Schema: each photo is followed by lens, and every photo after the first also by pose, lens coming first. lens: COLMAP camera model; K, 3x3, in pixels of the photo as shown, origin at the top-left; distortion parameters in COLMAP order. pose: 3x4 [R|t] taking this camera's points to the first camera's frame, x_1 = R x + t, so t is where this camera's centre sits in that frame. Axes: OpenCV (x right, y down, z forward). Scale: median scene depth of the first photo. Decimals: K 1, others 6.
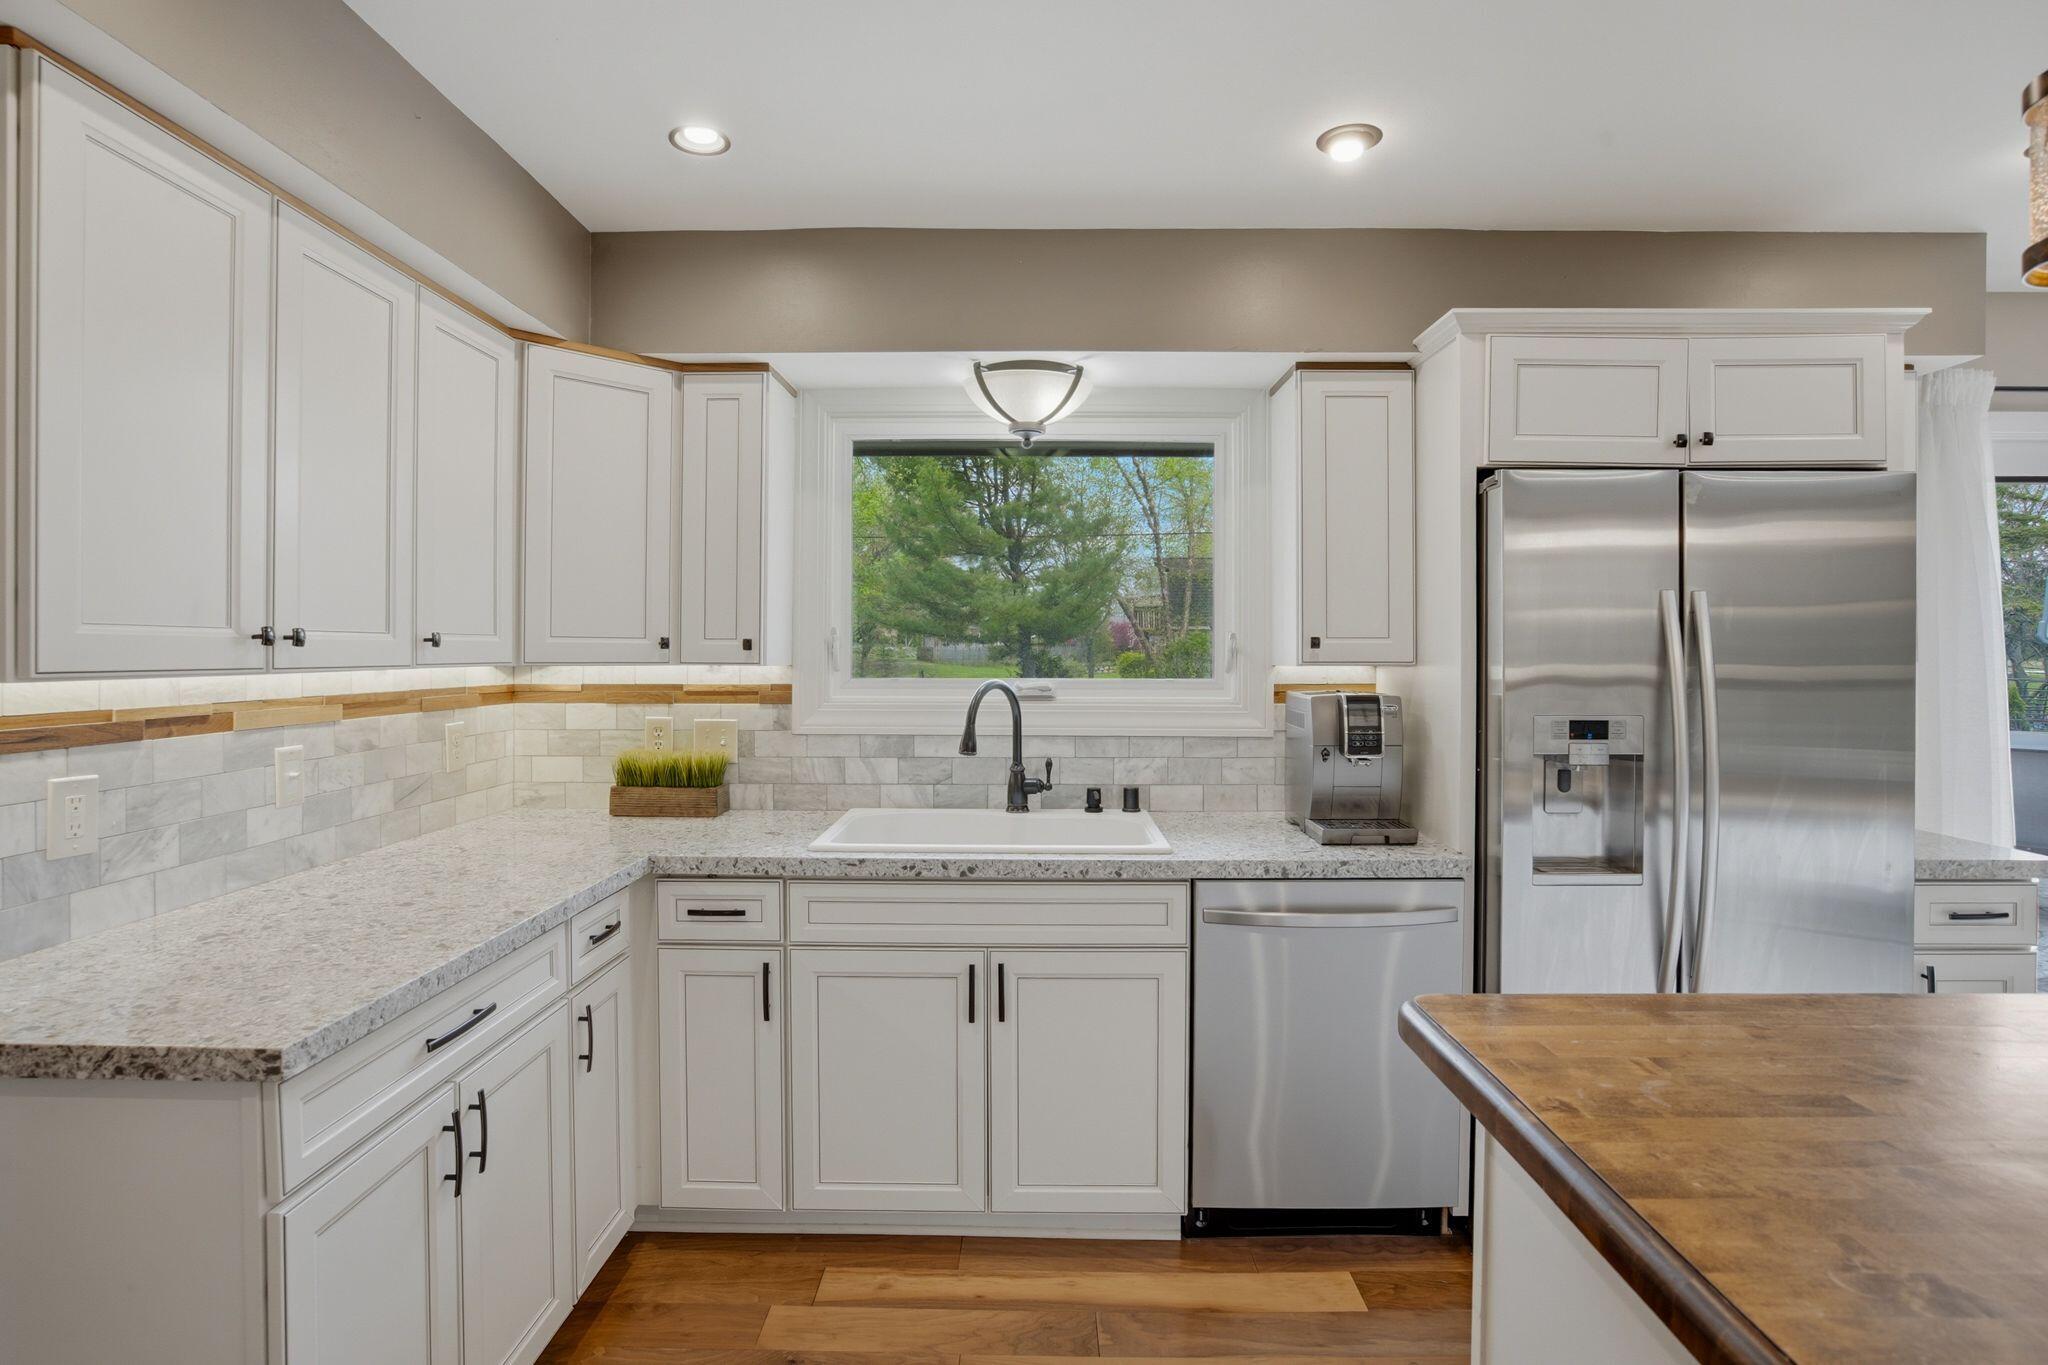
lens RADIAL K [[939.7, 0, 1021.7], [0, 939.7, 675.1], [0, 0, 1]] dist [-0.067845, 0.021076]
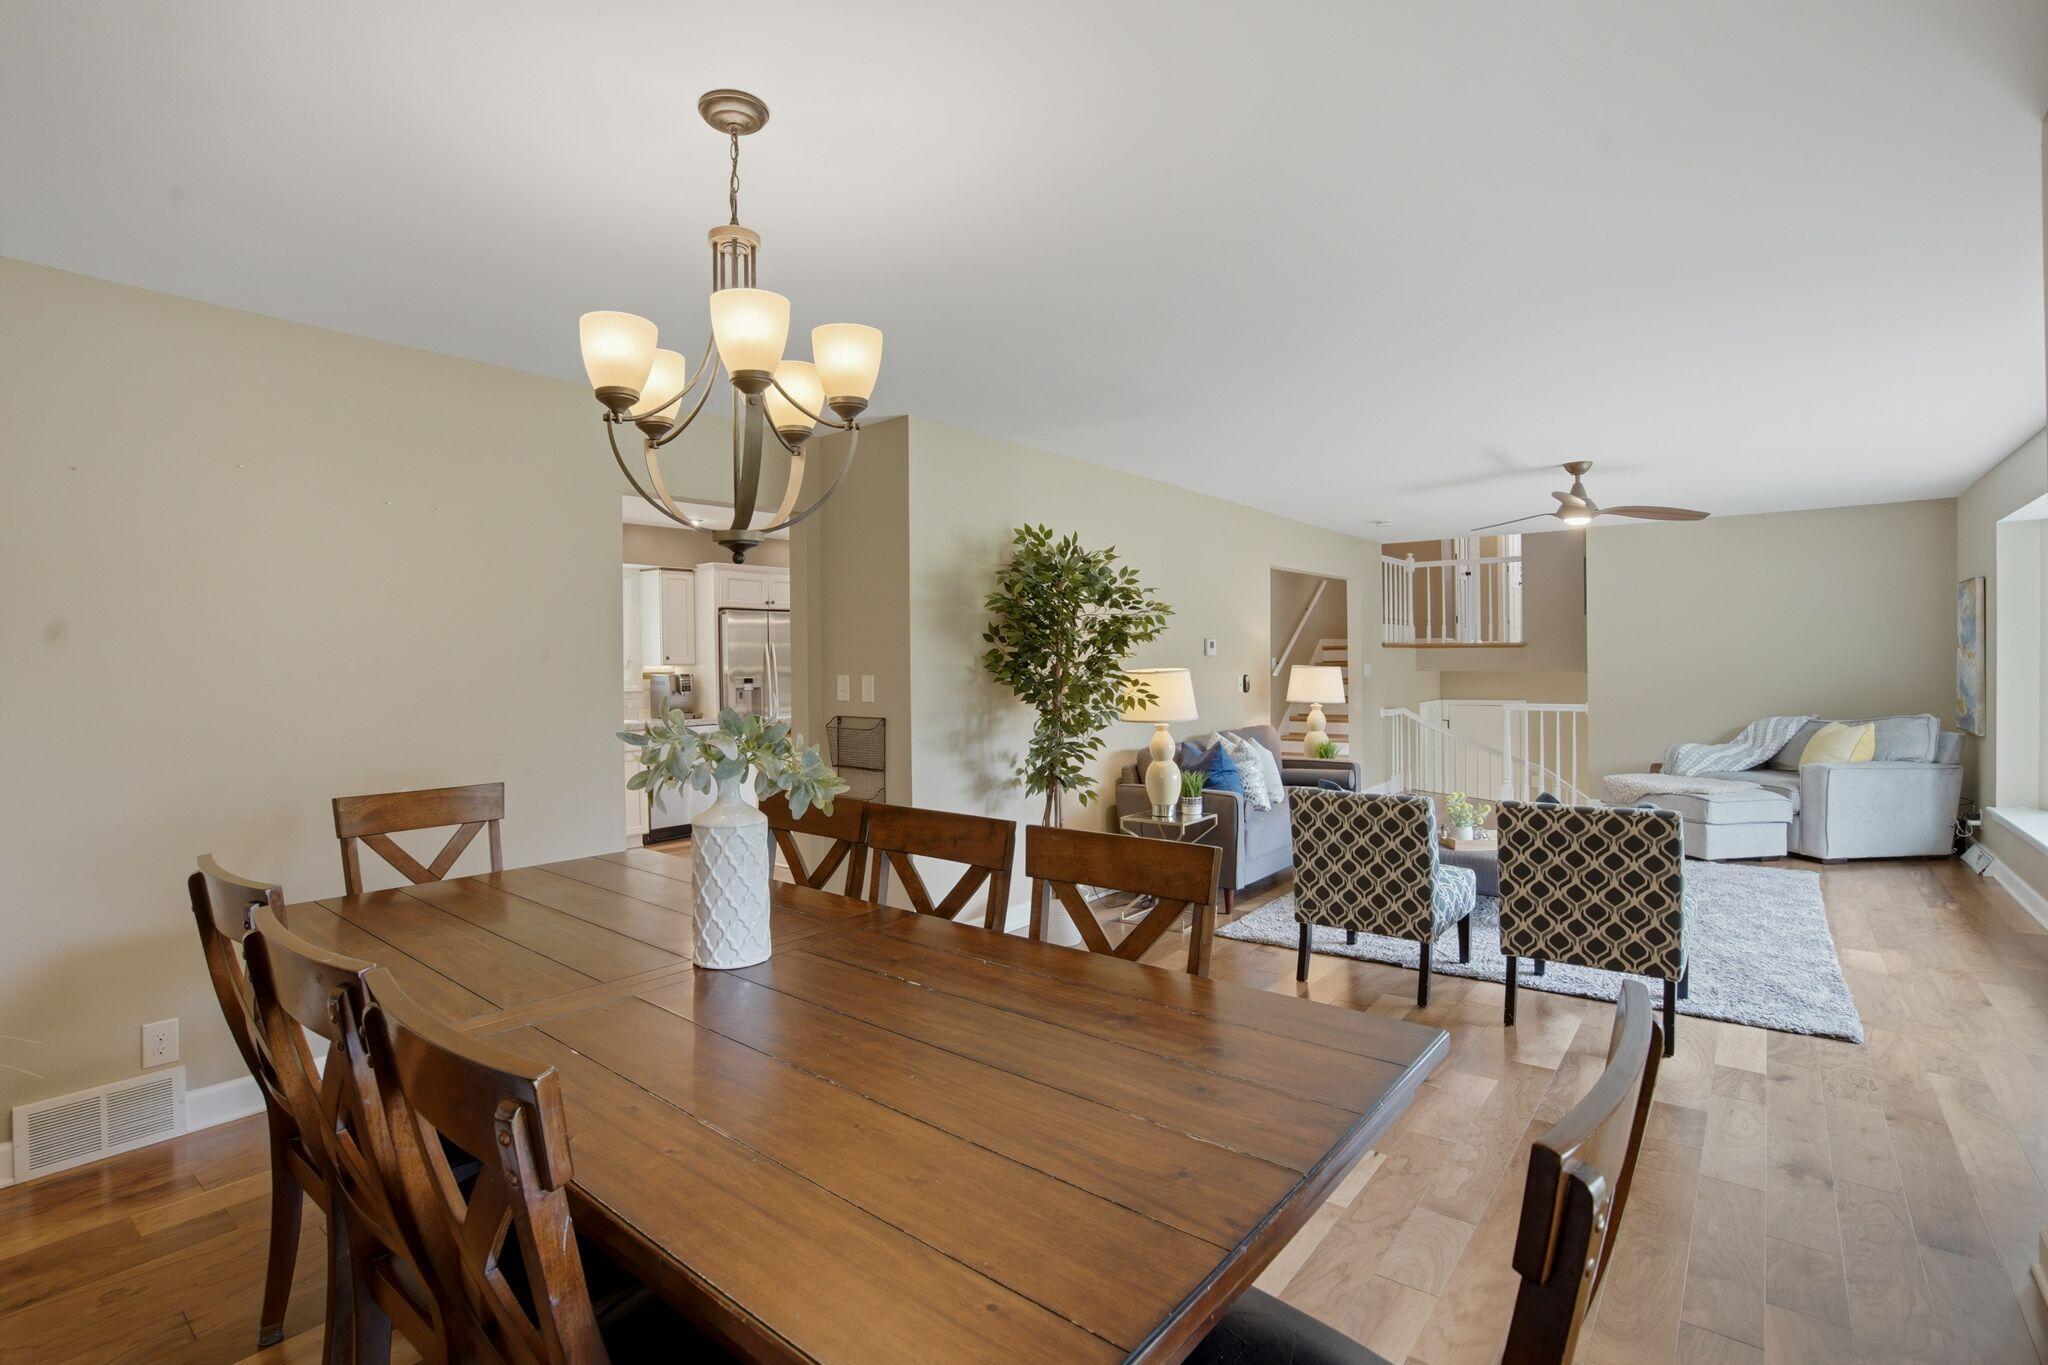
lens RADIAL K [[939.7, 0, 1021.7], [0, 939.7, 675.1], [0, 0, 1]] dist [-0.067845, 0.021076]
pose [[0.616959, -0.019009, 0.786766, -1.523042], [0.032517, 0.999470, -0.001351, 0.070823], [-0.786323, 0.026416, 0.617250, -2.006455]]
